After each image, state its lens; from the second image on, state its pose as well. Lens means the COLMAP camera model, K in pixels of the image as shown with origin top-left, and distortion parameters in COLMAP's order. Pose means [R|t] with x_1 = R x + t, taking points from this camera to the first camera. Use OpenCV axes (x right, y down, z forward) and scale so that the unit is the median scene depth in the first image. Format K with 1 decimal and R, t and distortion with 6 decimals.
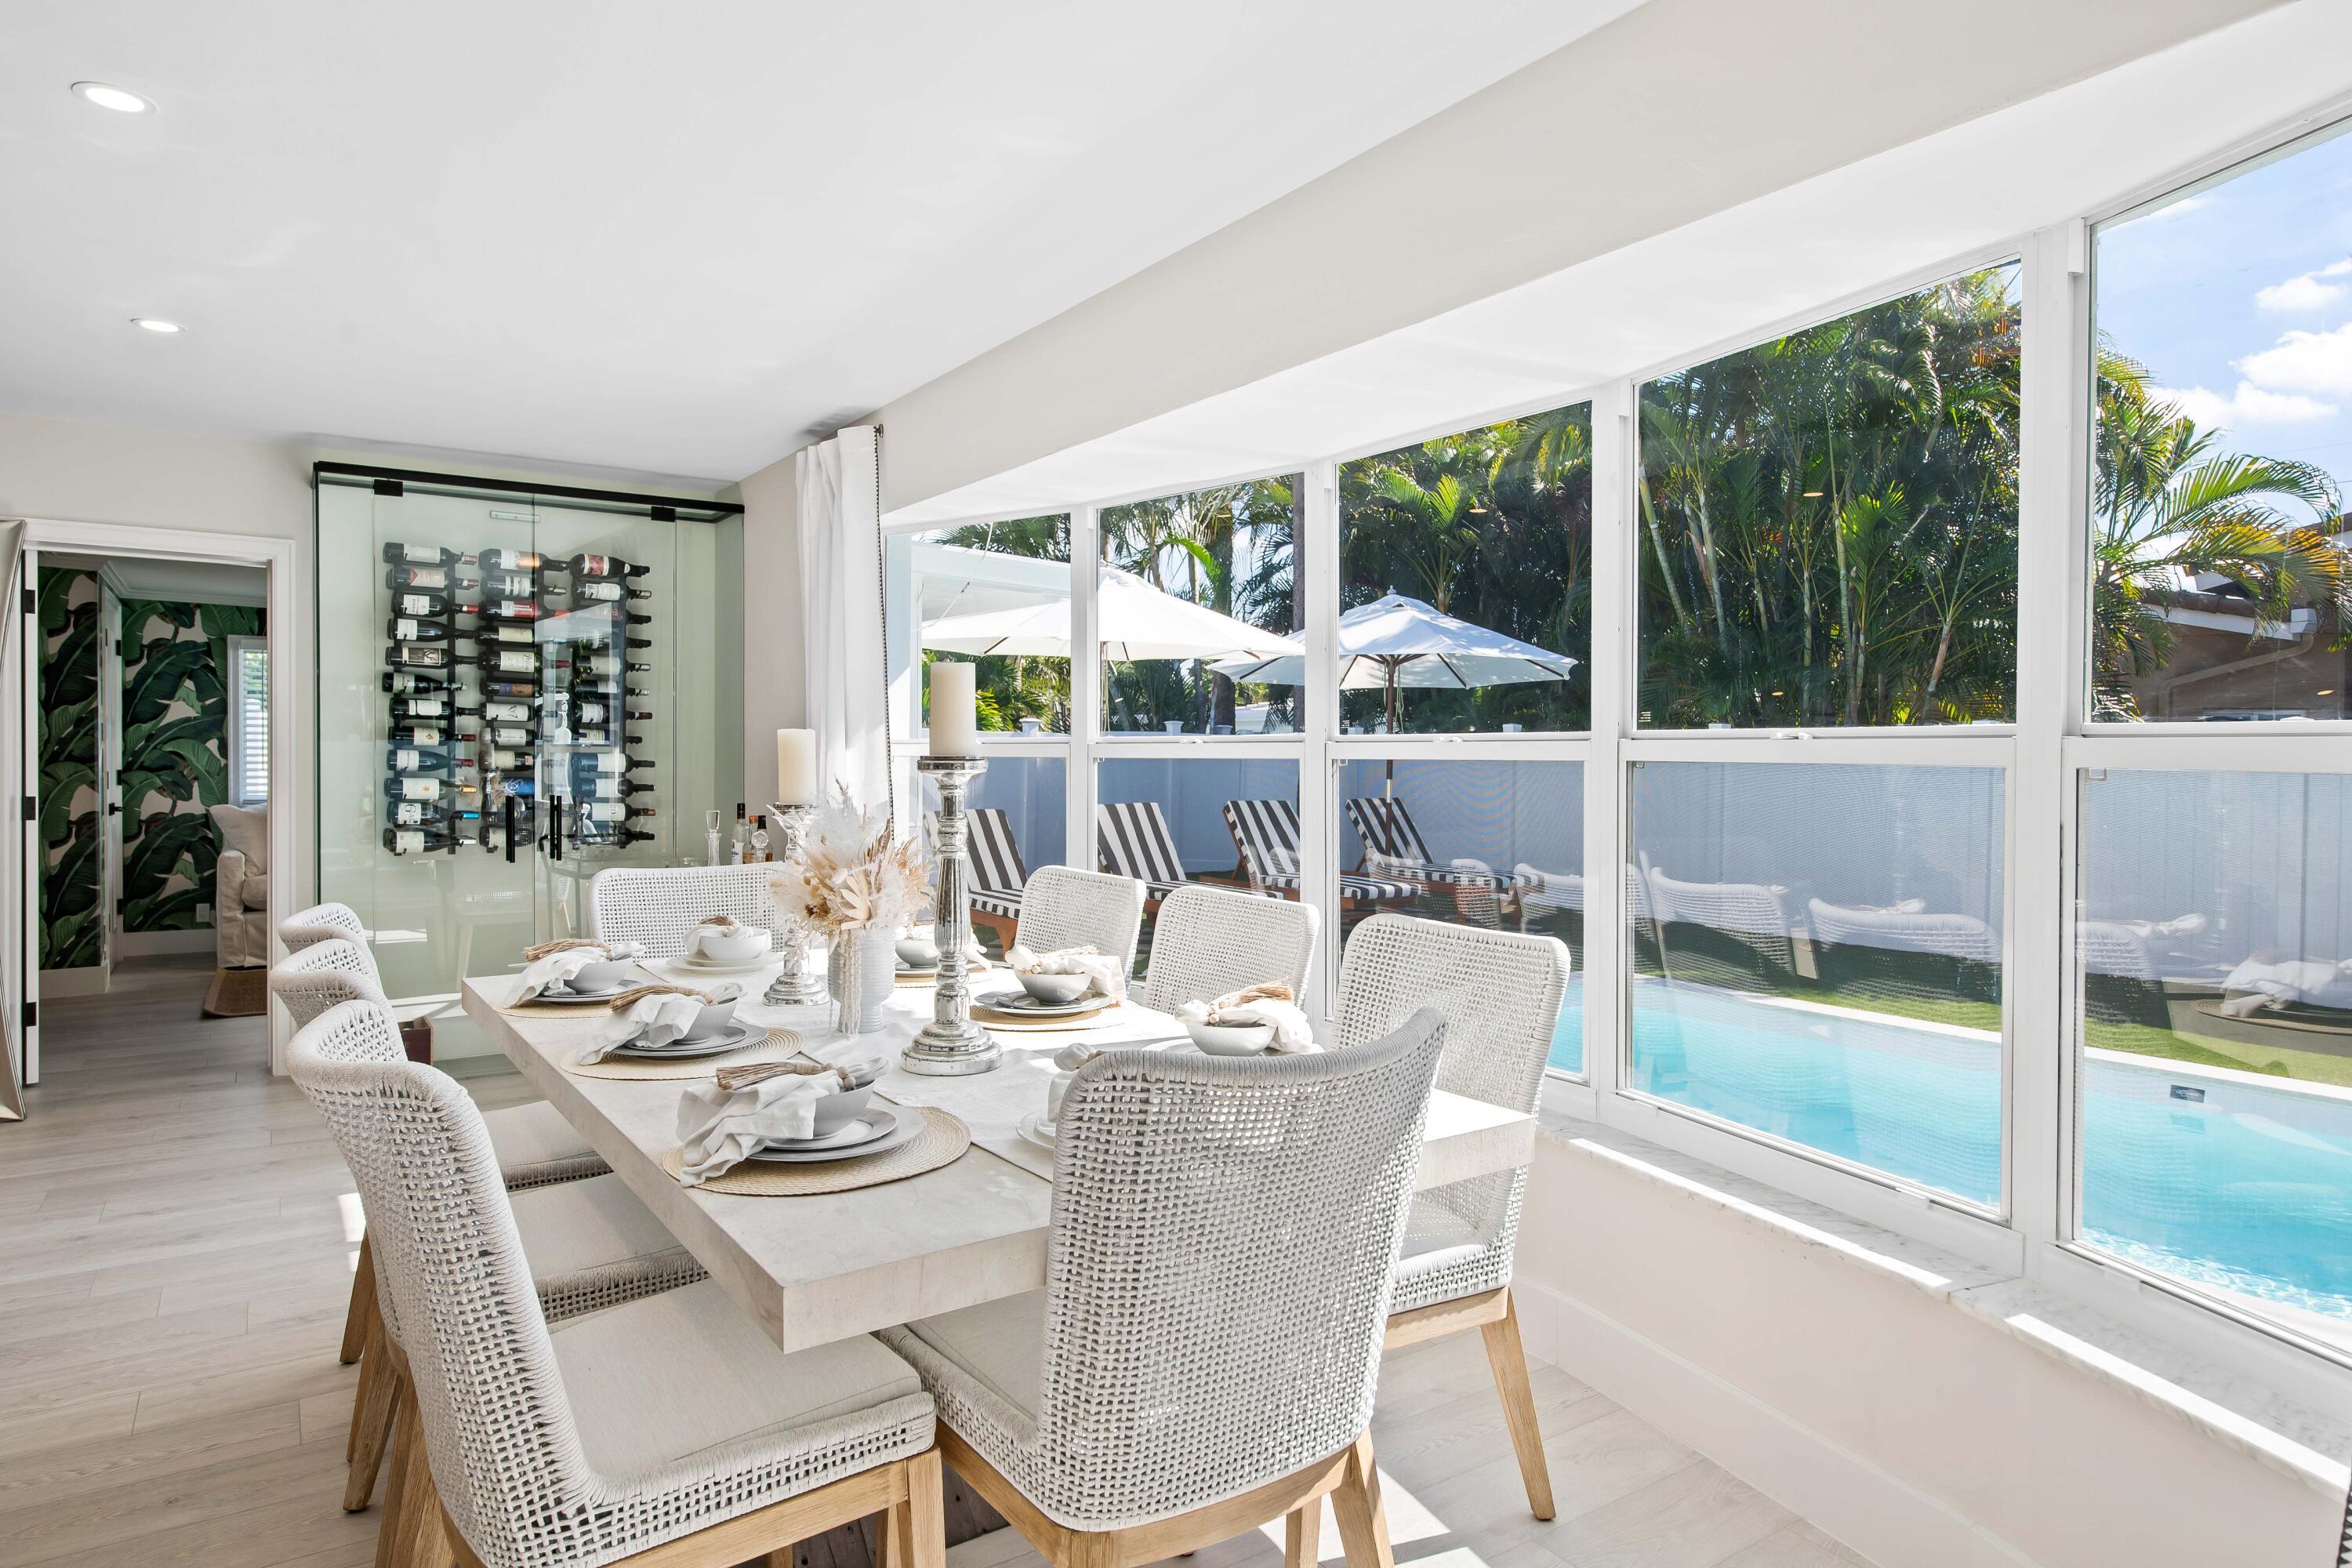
lens RADIAL K [[1384.7, 0, 1167.9], [0, 1384.7, 772.6], [0, 0, 1]] dist [-0.015920, -0.000608]
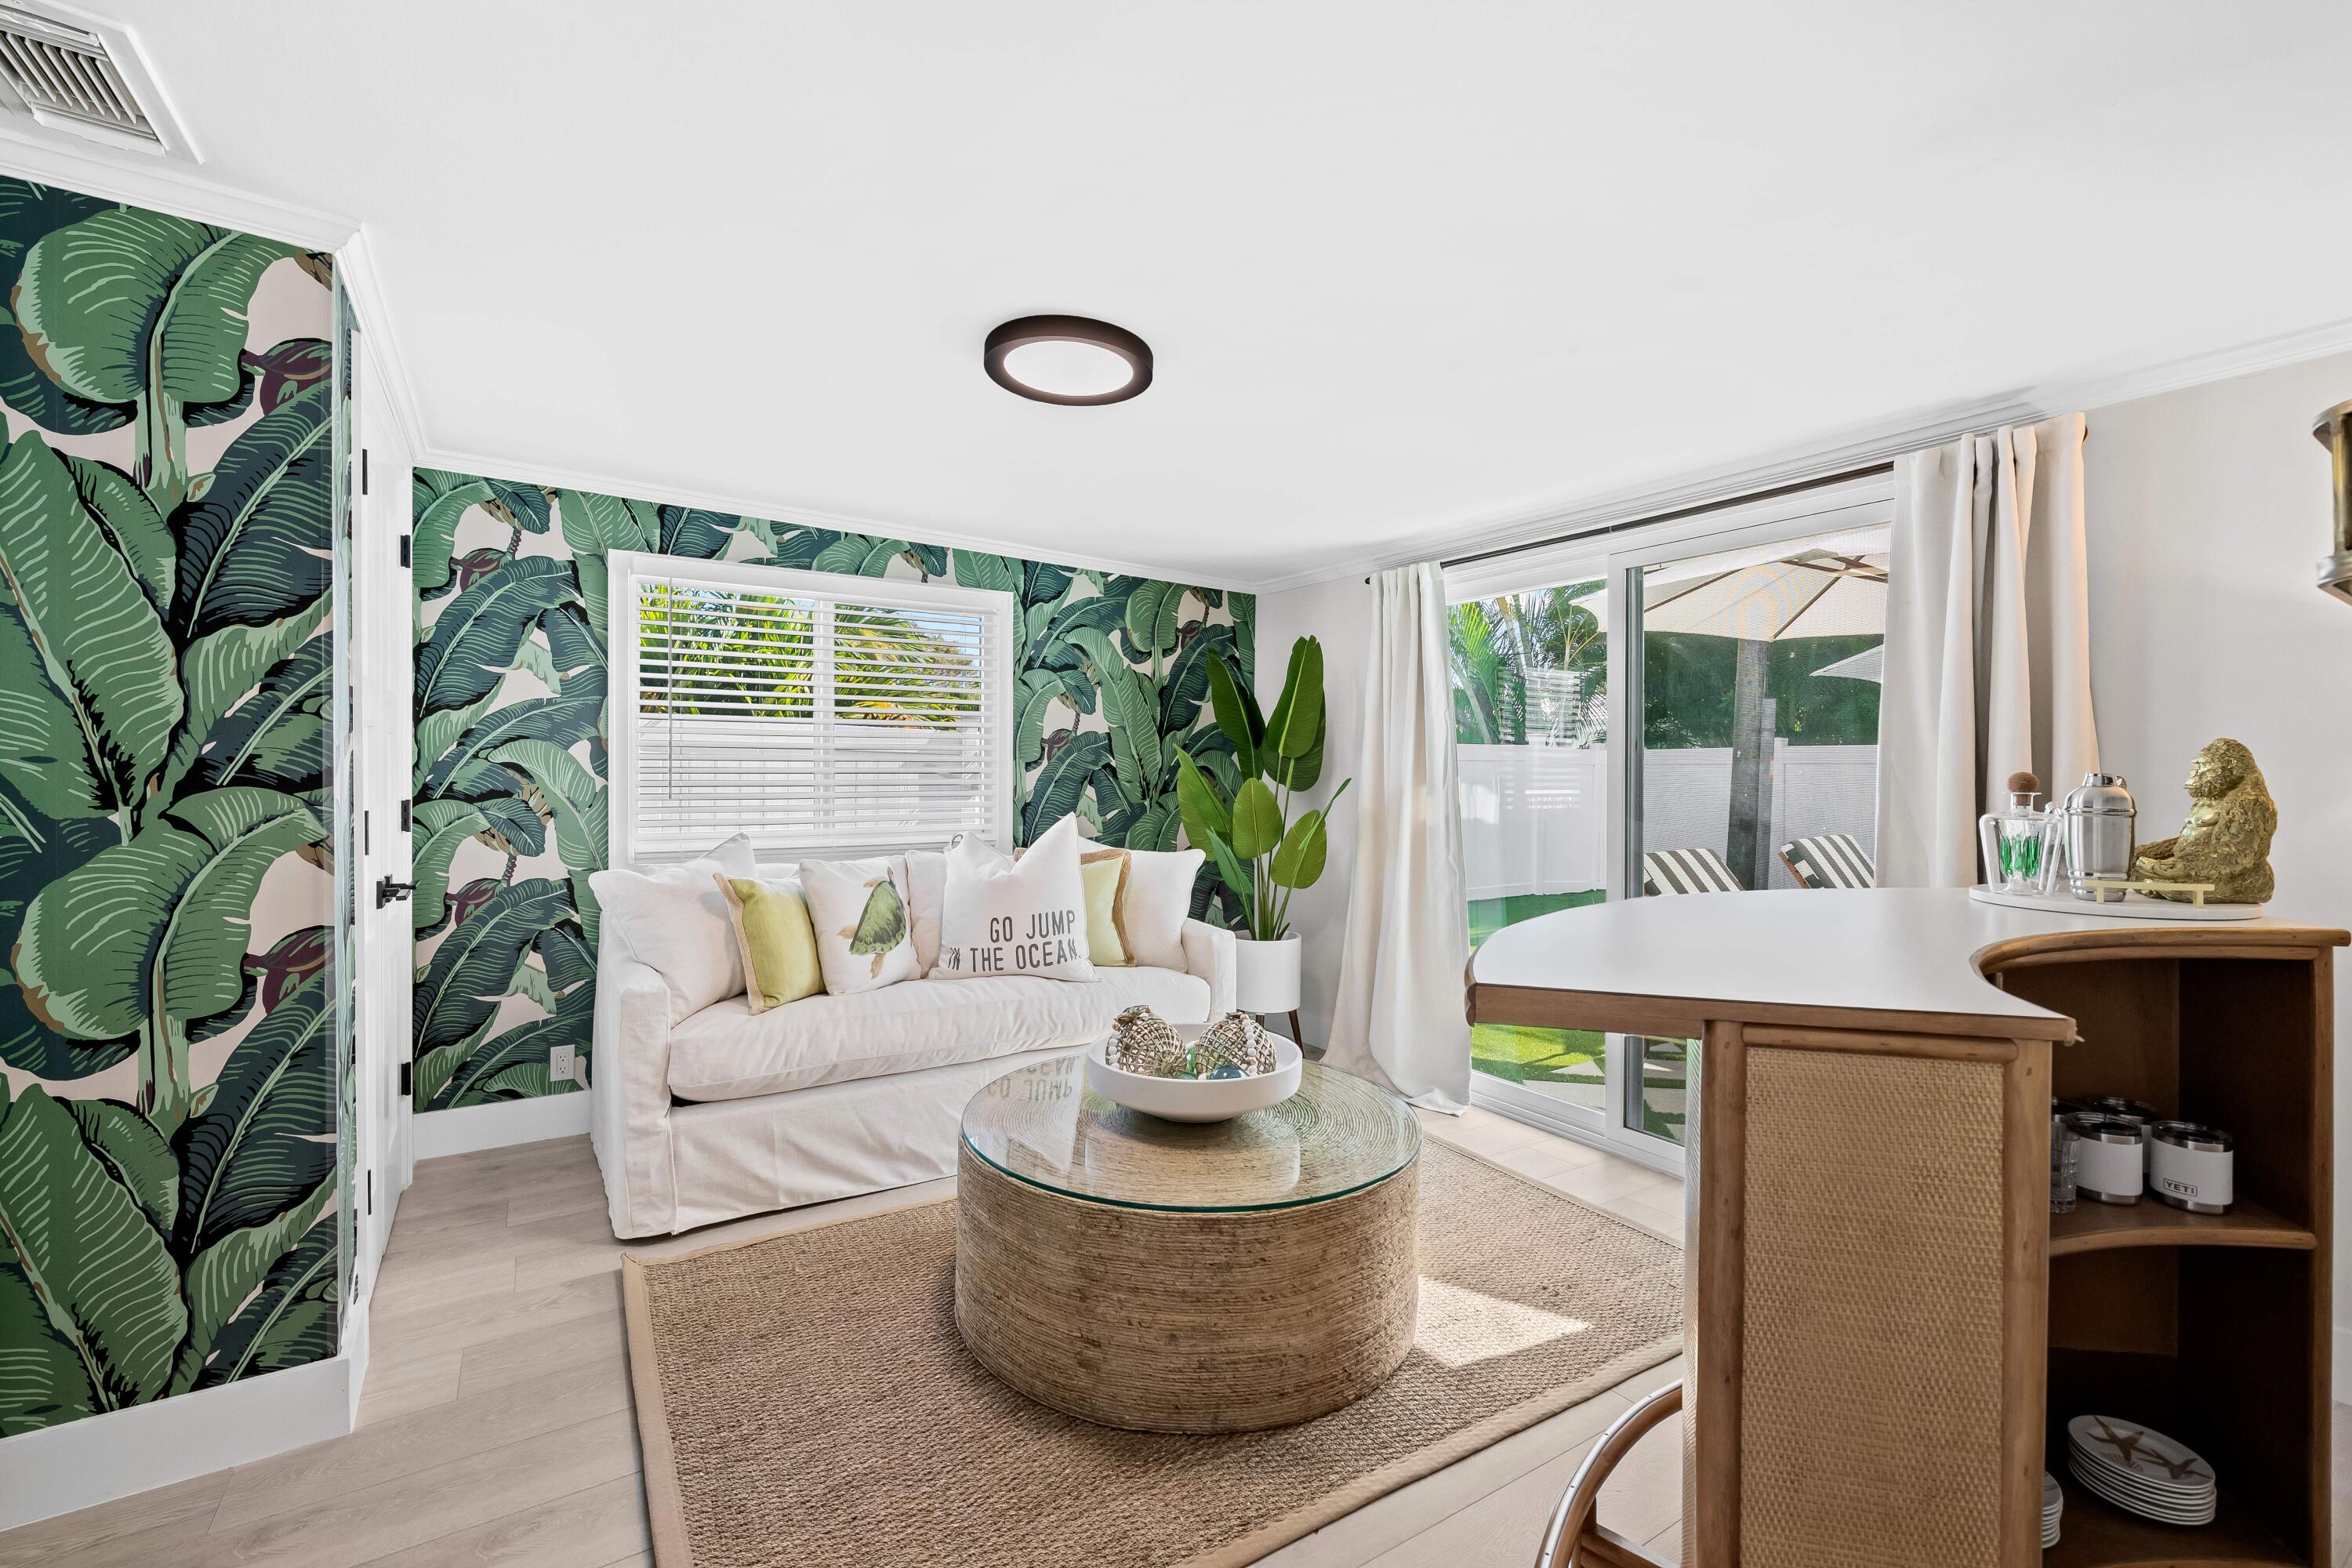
lens RADIAL K [[1007.3, 0, 1162.1], [0, 1007.3, 789.2], [0, 0, 1]] dist [-0.003816, -0.000855]
pose [[0.999729, 0.006129, -0.022470, -0.468430], [-0.006065, 0.999977, 0.002917, -0.008054], [0.022488, -0.002780, 0.999743, 0.623476]]
